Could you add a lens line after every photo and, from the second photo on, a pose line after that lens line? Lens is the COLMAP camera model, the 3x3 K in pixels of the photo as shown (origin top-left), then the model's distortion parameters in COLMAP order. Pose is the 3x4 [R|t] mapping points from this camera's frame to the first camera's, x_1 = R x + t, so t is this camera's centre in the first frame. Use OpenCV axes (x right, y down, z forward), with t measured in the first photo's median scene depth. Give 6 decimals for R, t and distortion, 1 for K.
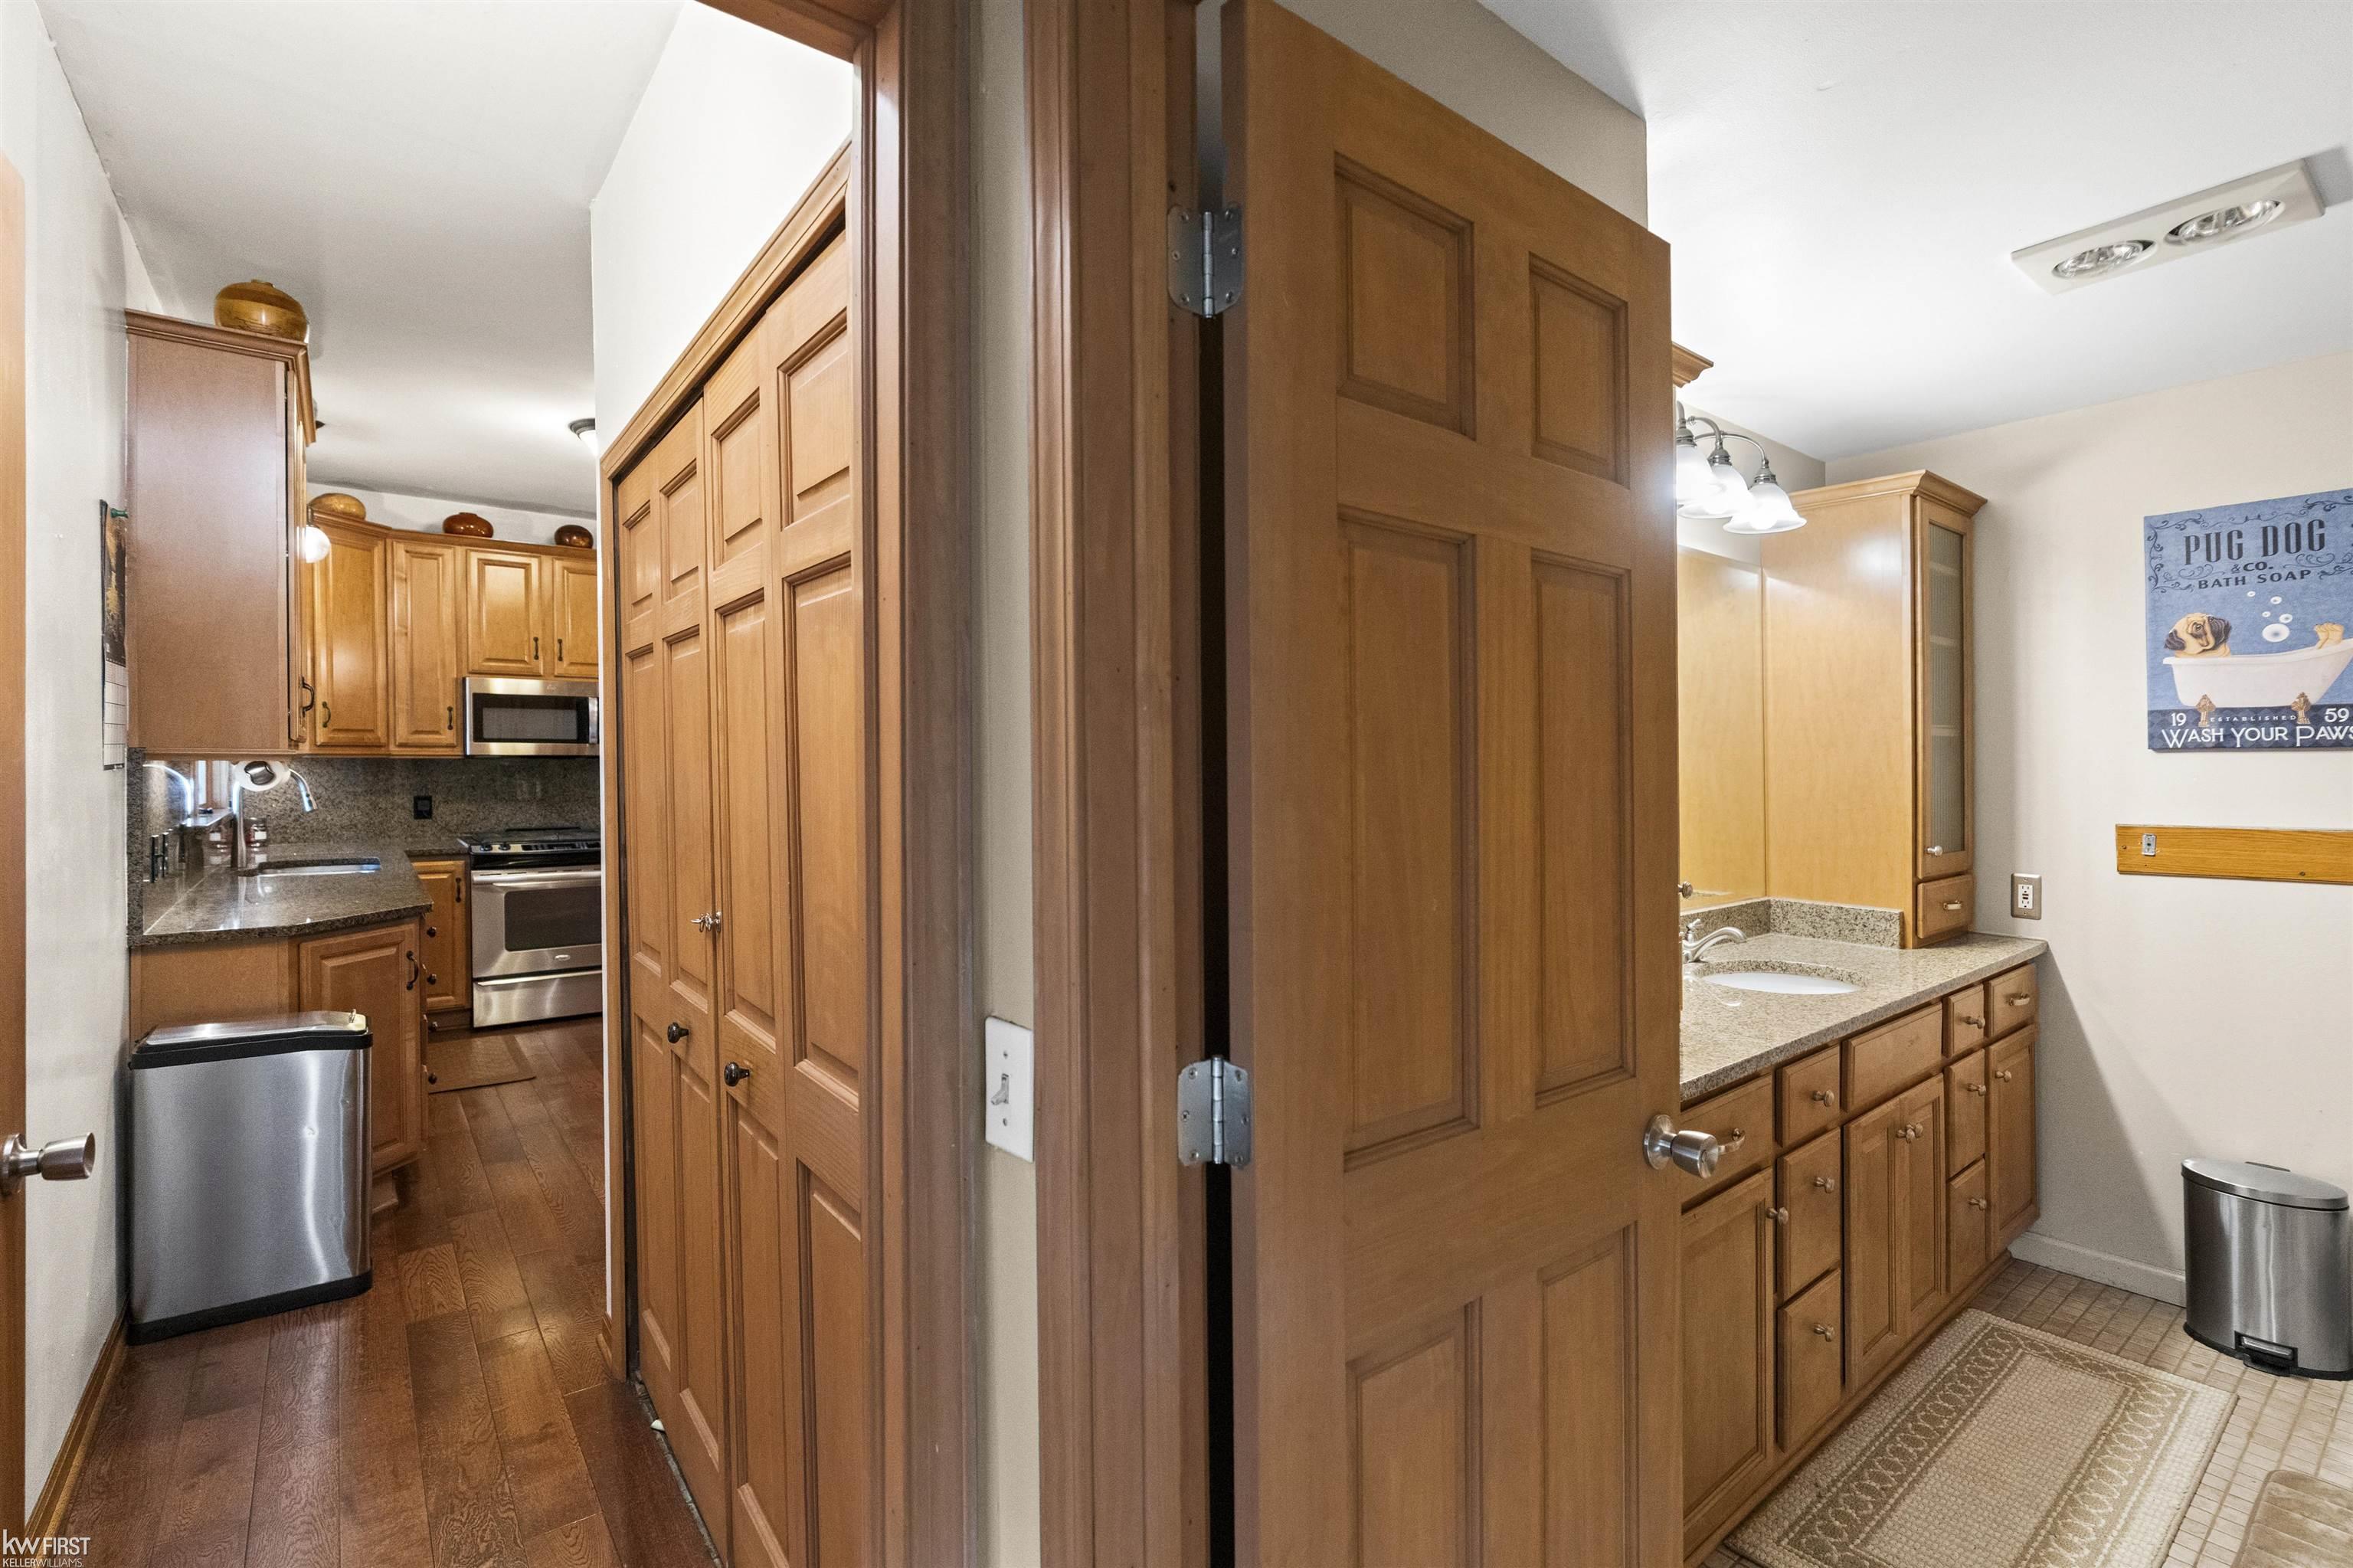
lens RADIAL K [[1069.5, 0, 1188.0], [0, 1069.5, 750.3], [0, 0, 1]] dist [-0.007474, 0.001827]
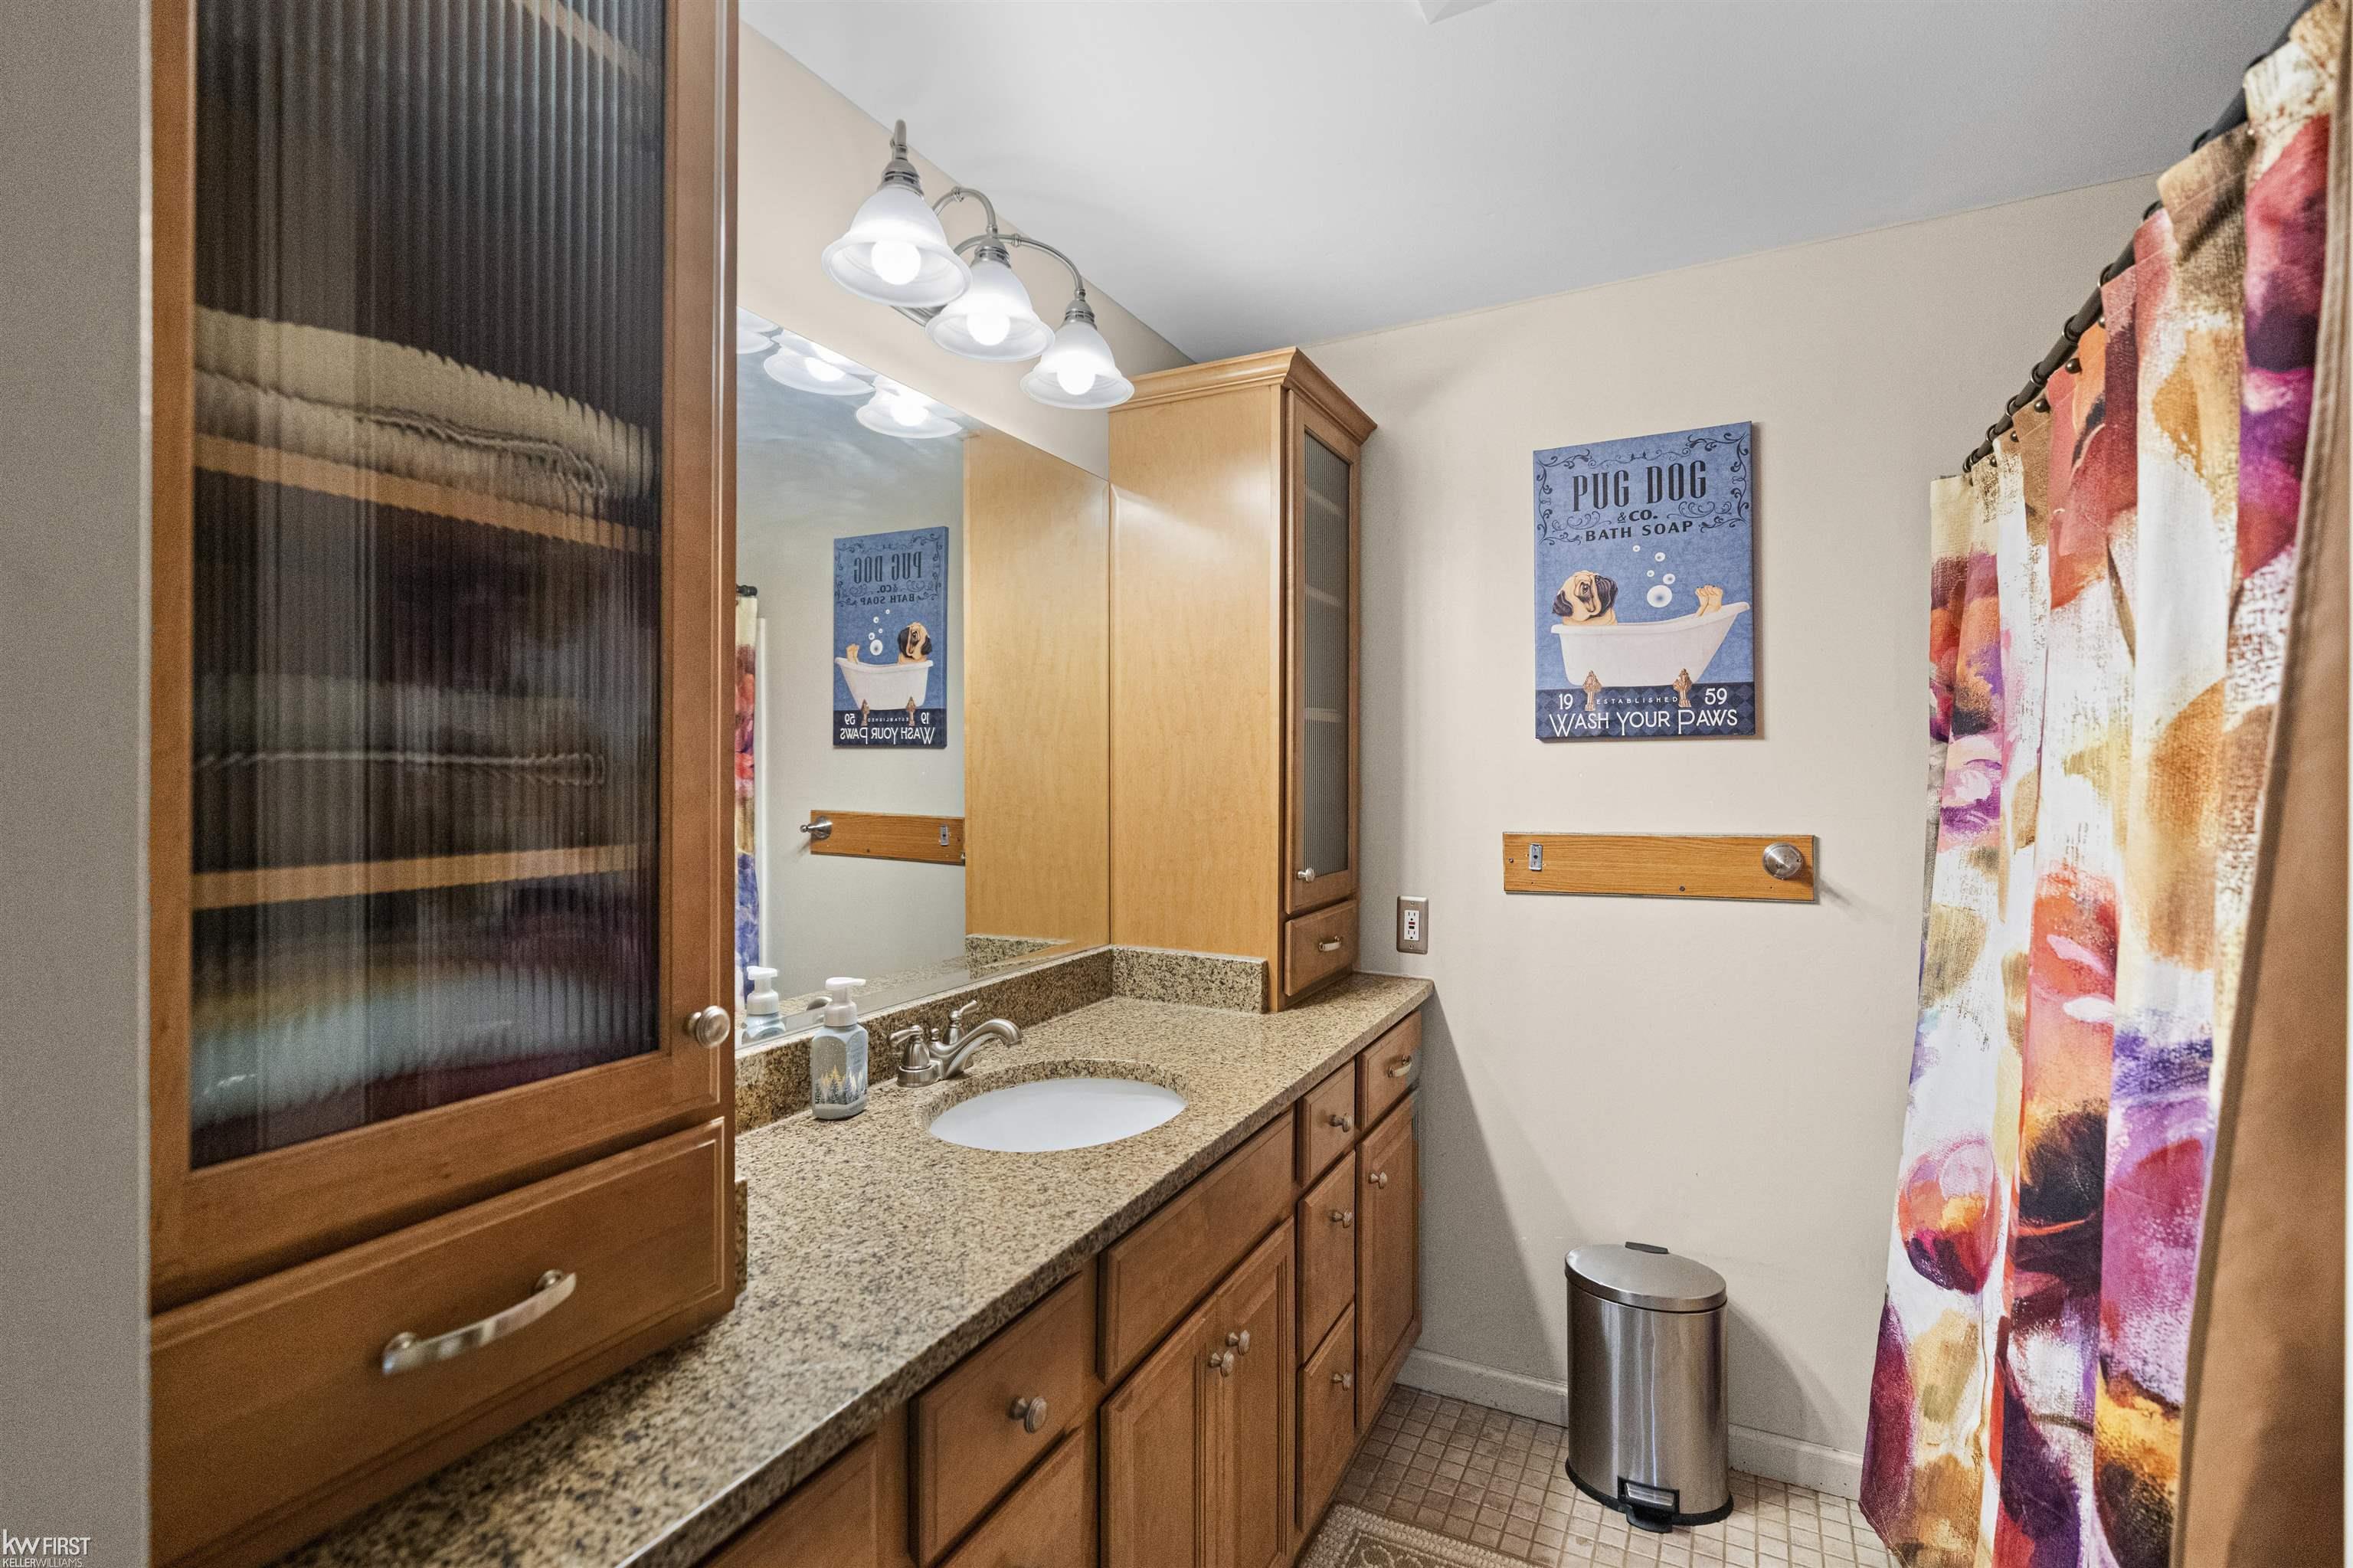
lens RADIAL K [[1069.5, 0, 1166.7], [0, 1069.5, 781.6], [0, 0, 1]] dist [-0.007474, 0.001827]
pose [[0.917083, -0.006192, 0.398648, 0.339616], [-0.001675, 0.999811, 0.019384, 0.016947], [-0.398692, -0.018445, 0.916899, 0.387504]]
